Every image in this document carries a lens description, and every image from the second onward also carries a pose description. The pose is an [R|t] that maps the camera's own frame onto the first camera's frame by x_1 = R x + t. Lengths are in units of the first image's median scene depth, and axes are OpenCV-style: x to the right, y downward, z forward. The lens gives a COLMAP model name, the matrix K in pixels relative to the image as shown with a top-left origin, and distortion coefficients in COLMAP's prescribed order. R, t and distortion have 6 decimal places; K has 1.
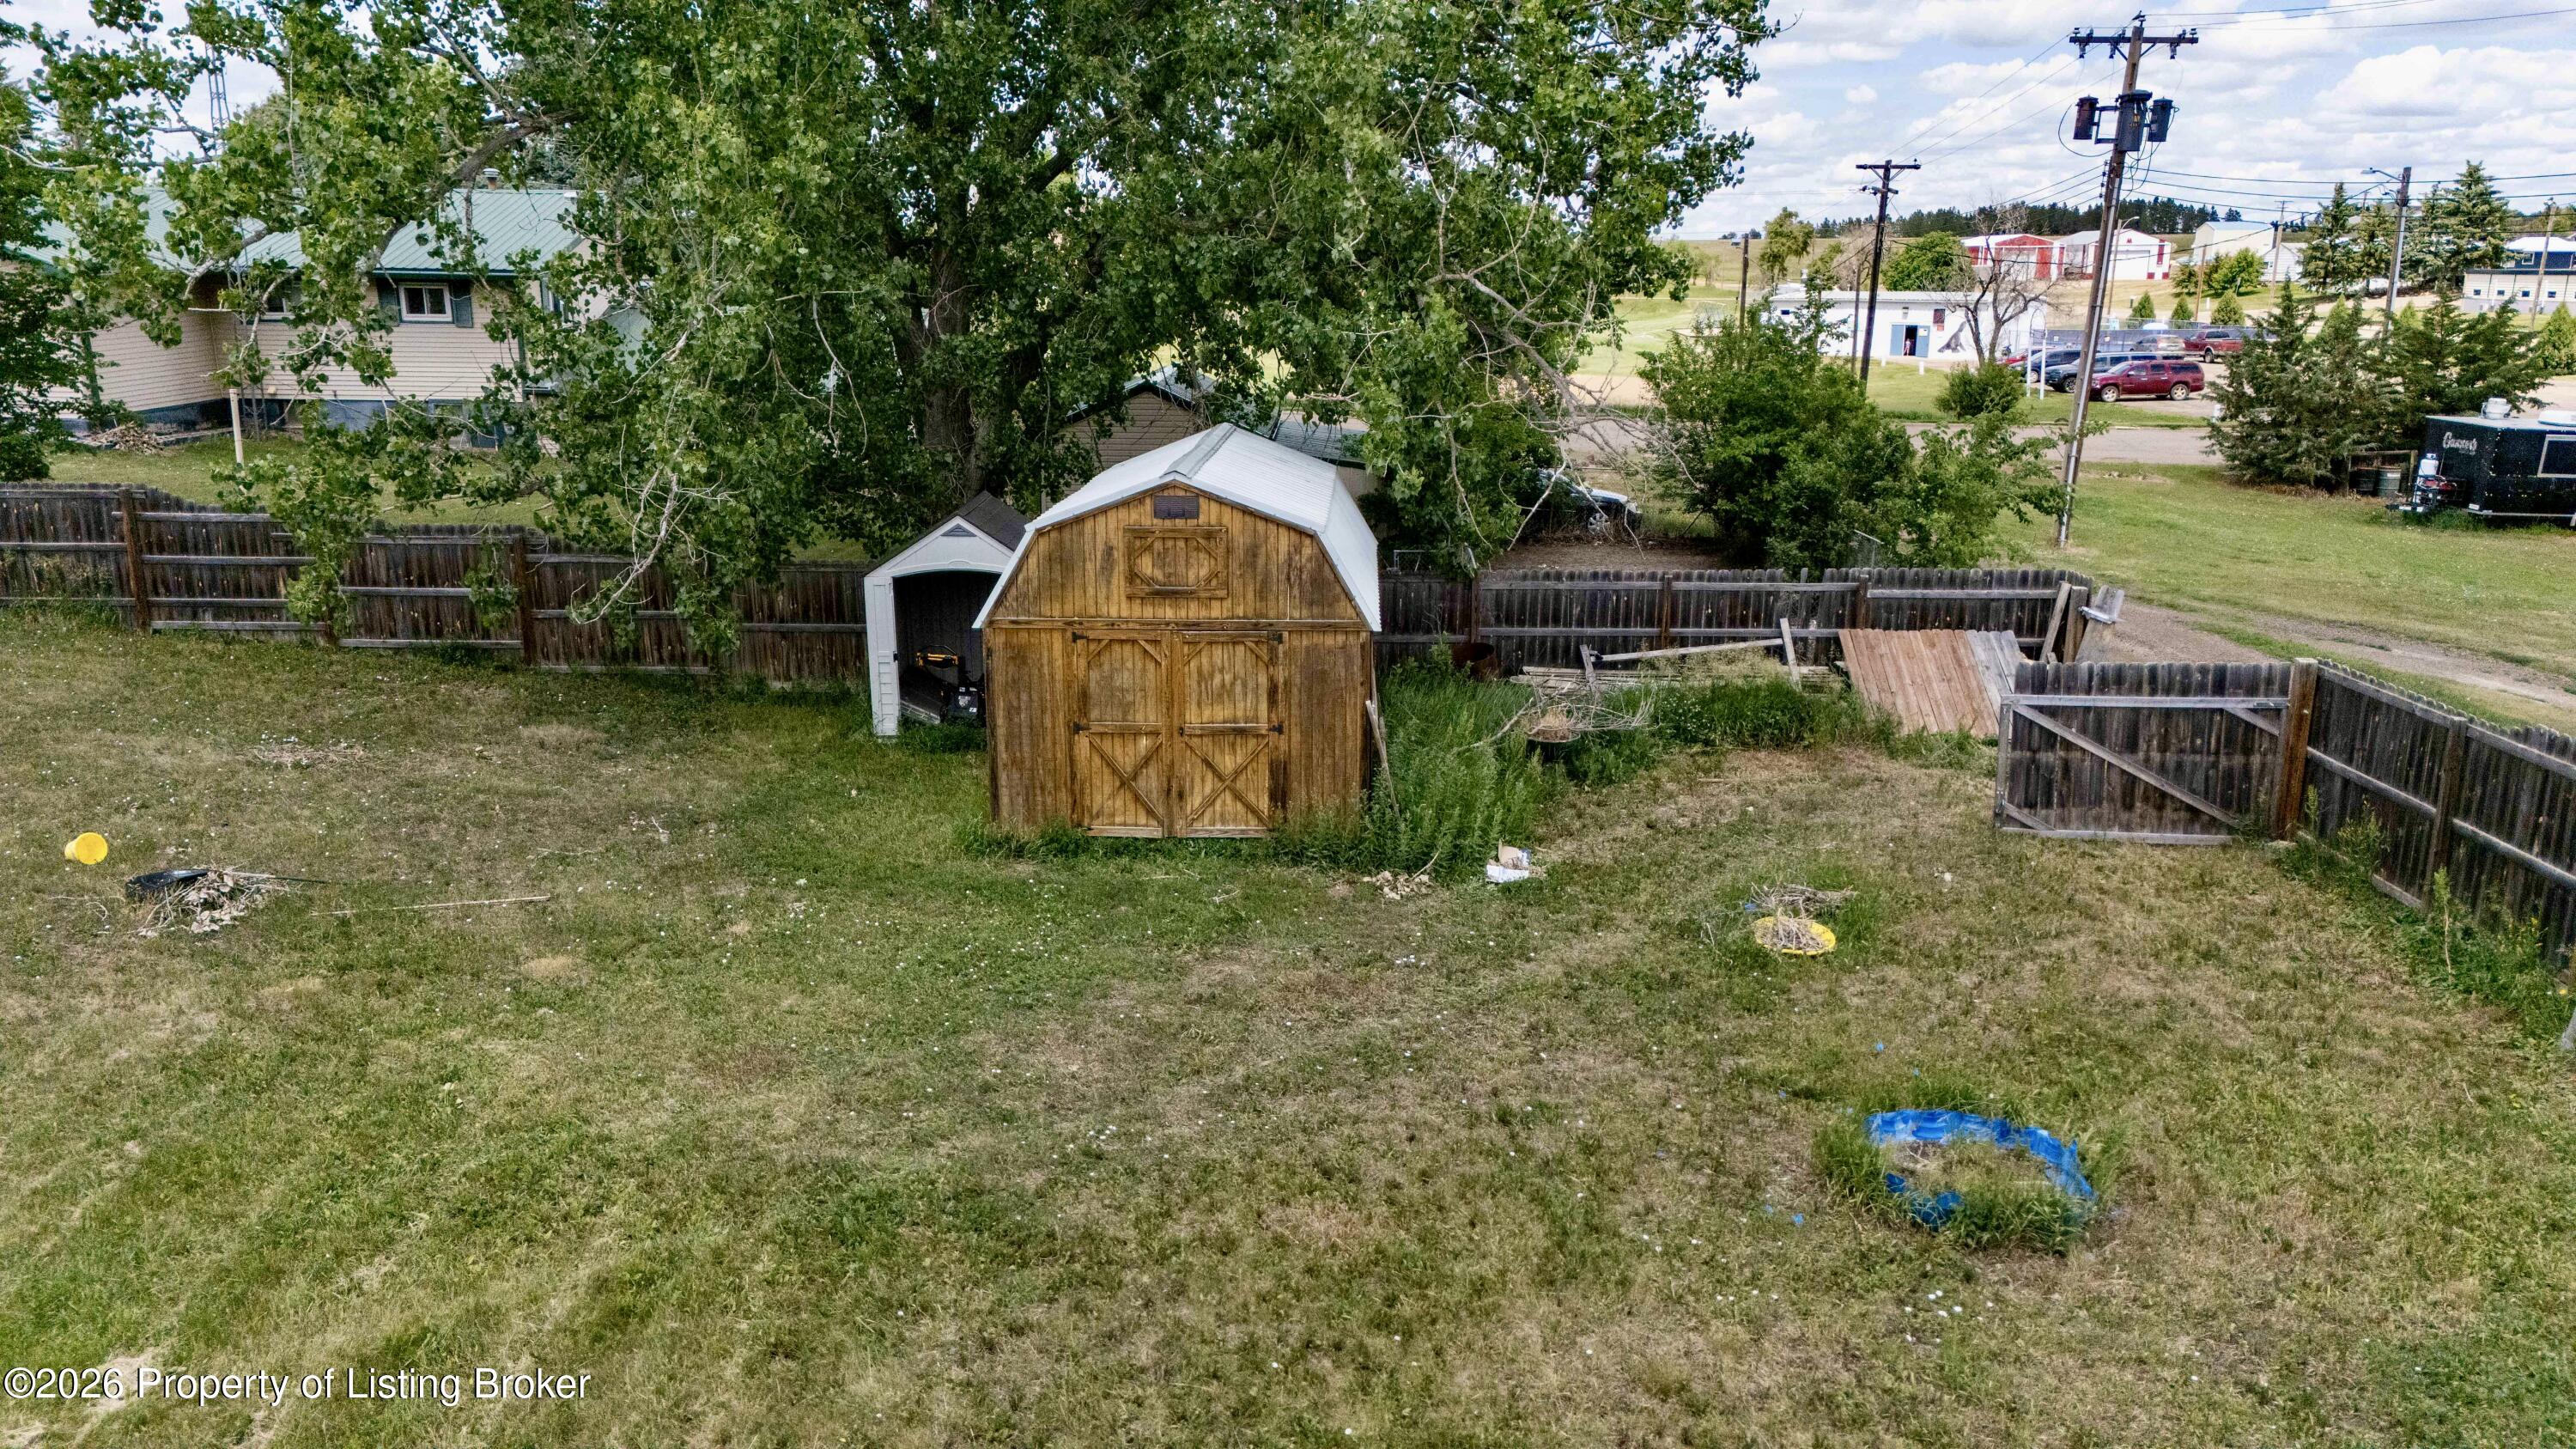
lens RADIAL K [[1891.3, 0, 1290.9], [0, 1891.3, 721.0], [0, 0, 1]] dist [0.080014, -0.075778]
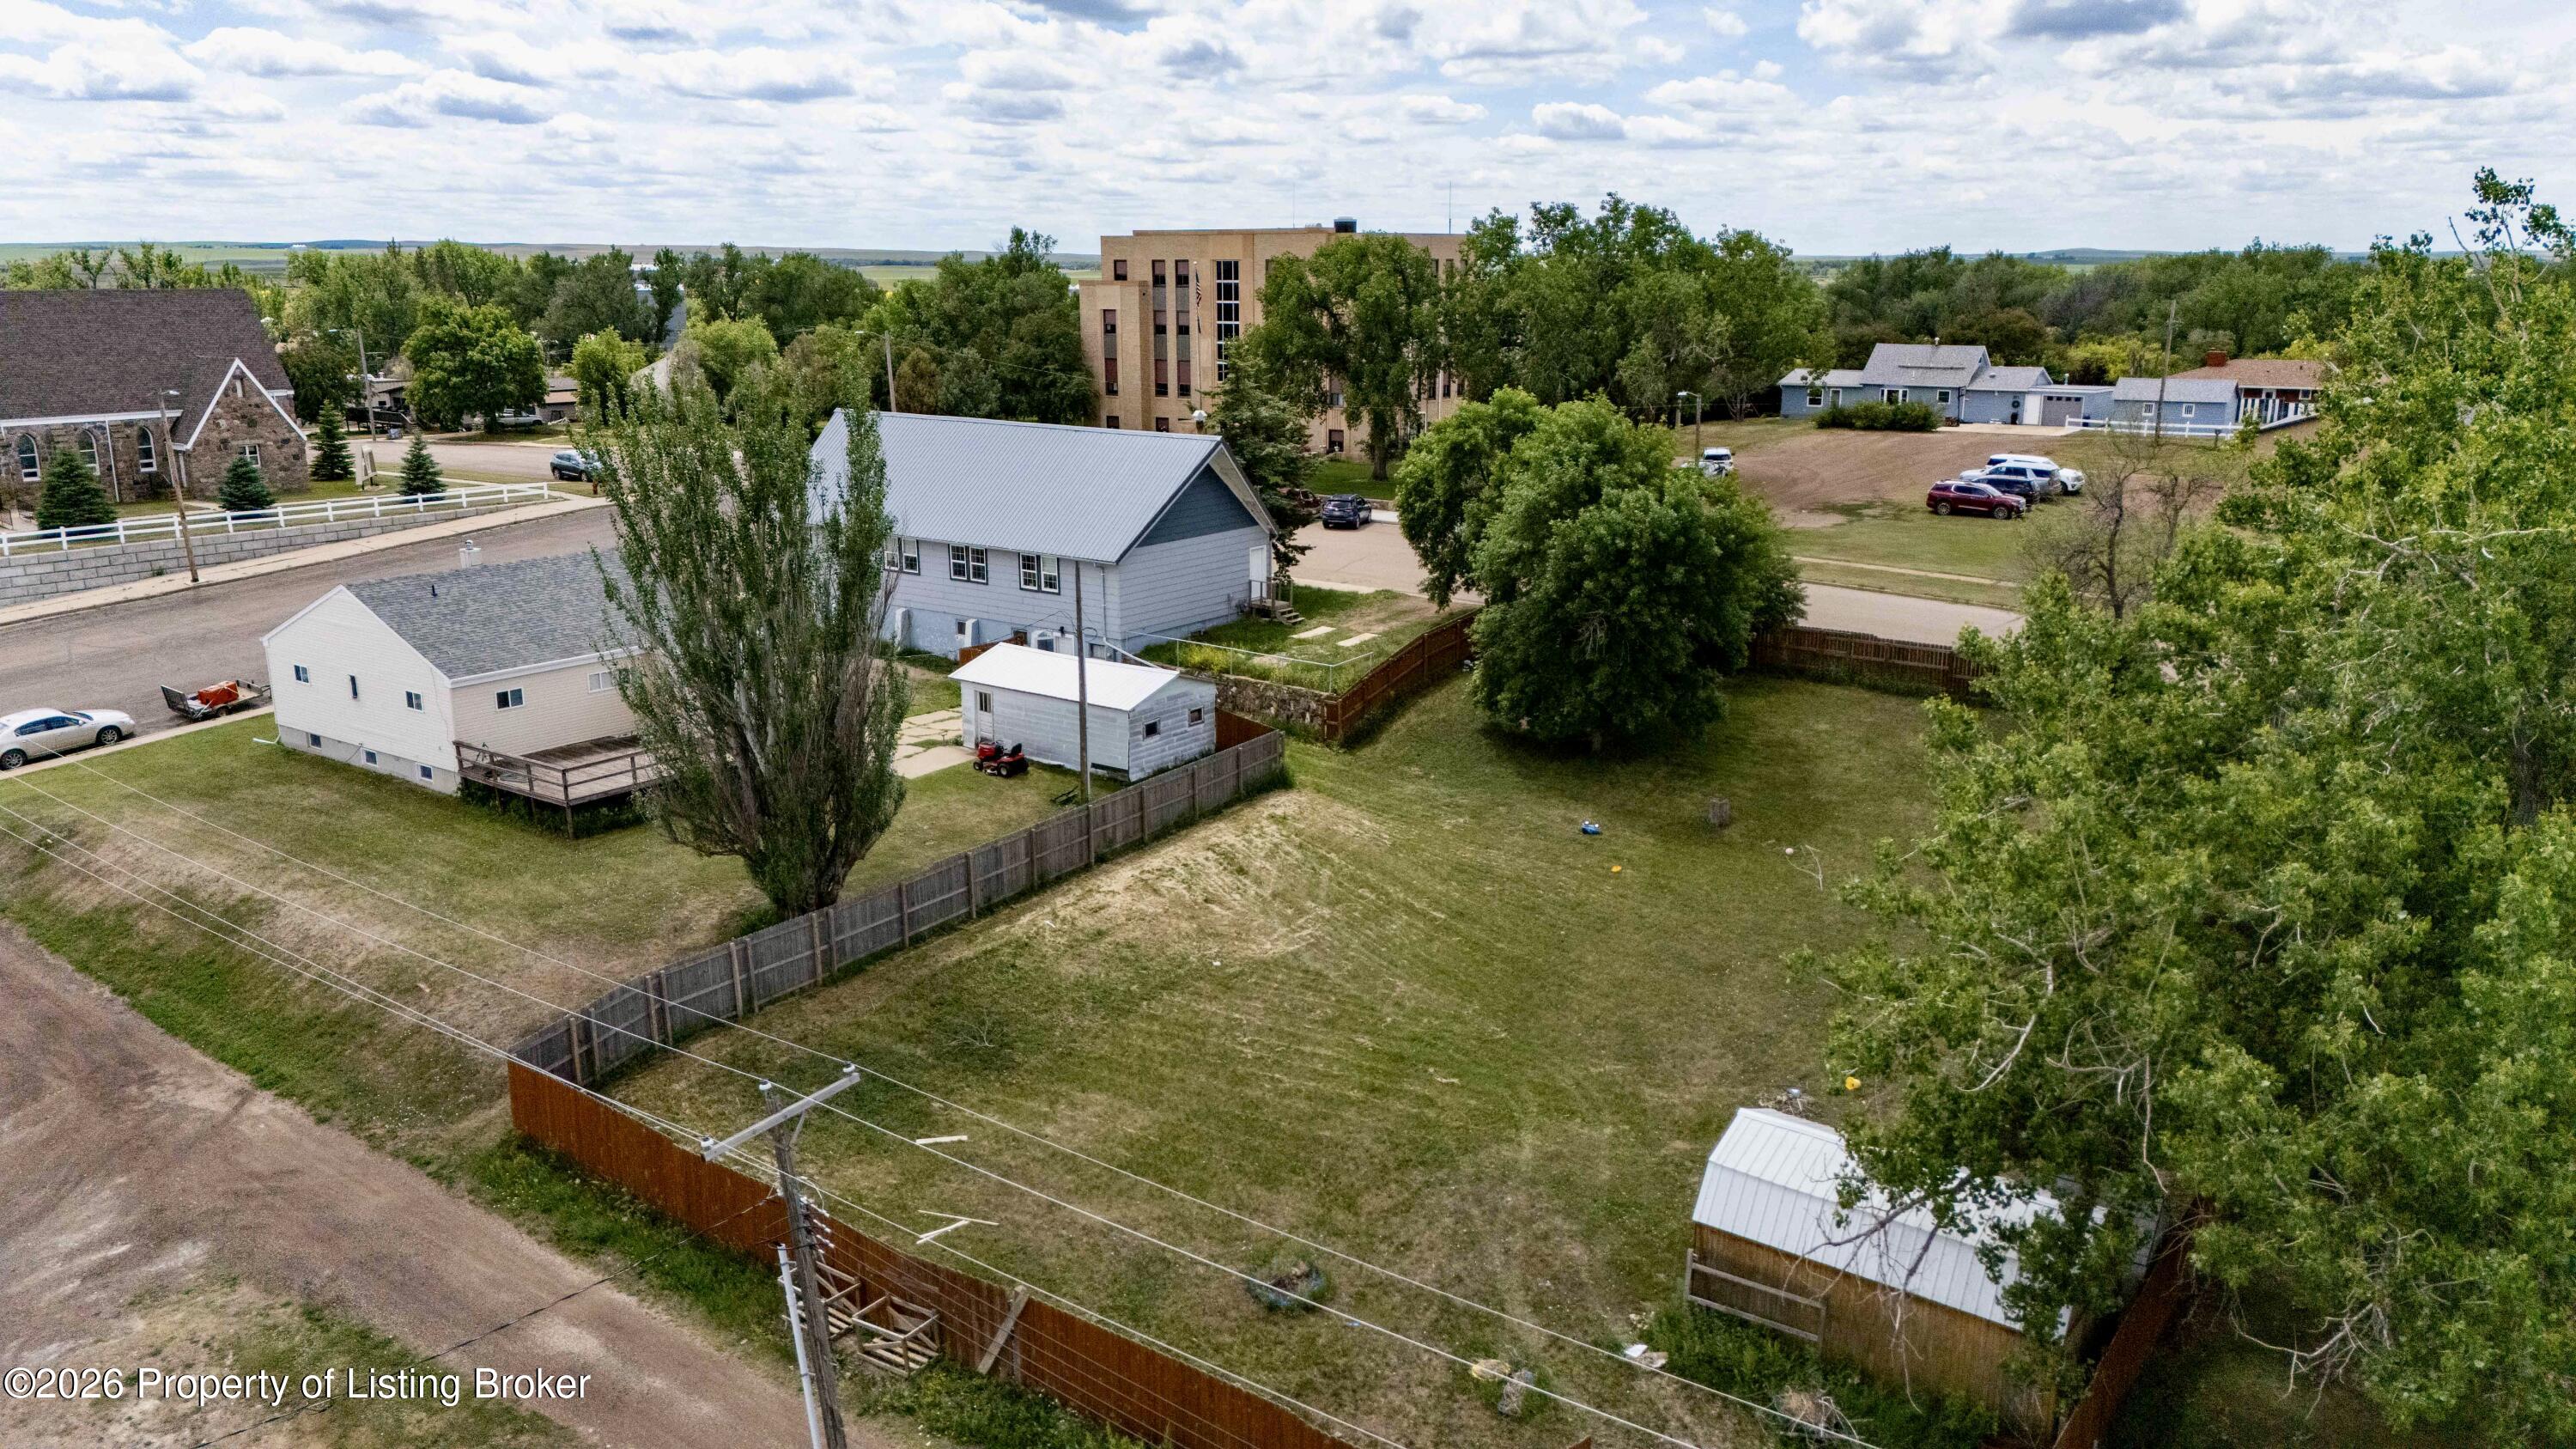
lens RADIAL K [[1891.3, 0, 1281.7], [0, 1891.3, 730.9], [0, 0, 1]] dist [0.080014, -0.075778]
pose [[-0.578761, 0.191643, -0.792659, 1.728979], [-0.192866, 0.912254, 0.361379, -1.117261], [0.792362, 0.362029, -0.491016, 1.422741]]
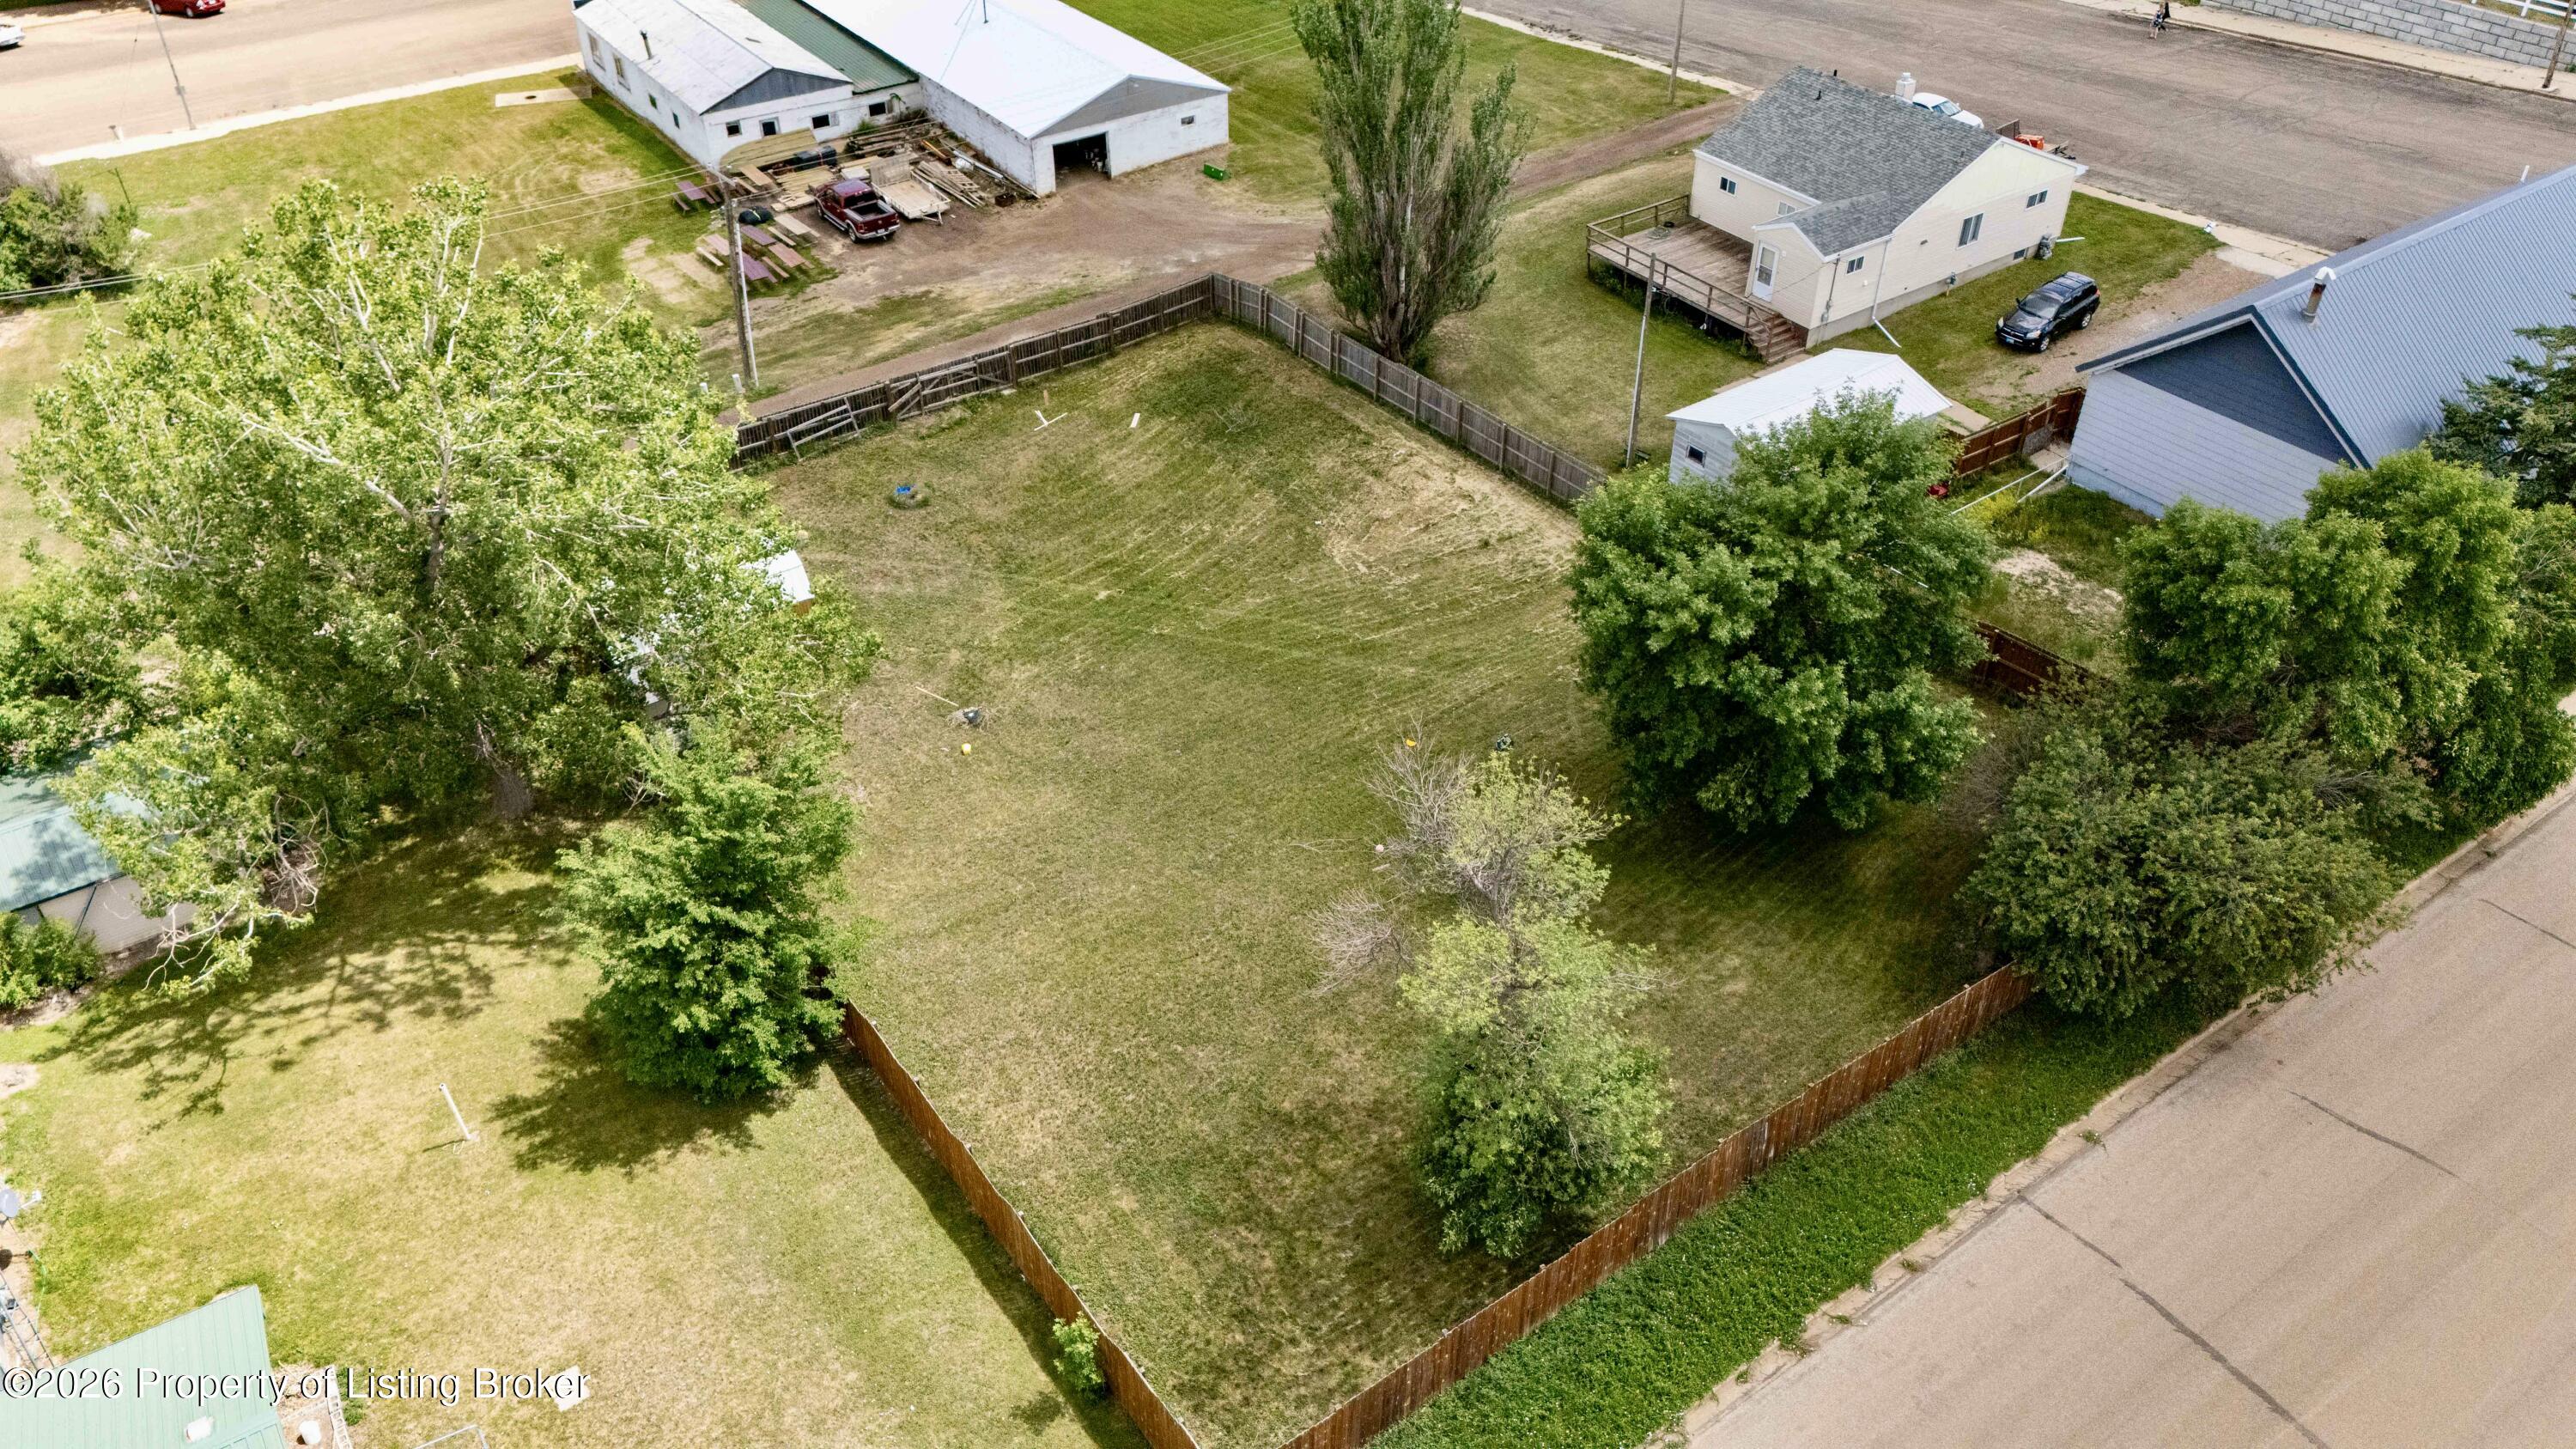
lens RADIAL K [[1891.3, 0, 1289.8], [0, 1891.3, 734.1], [0, 0, 1]] dist [0.080014, -0.075778]
pose [[-0.592630, -0.495239, 0.635239, -2.971127], [0.189883, 0.680526, 0.707692, -2.145607], [-0.782773, 0.540021, -0.309263, 1.522846]]
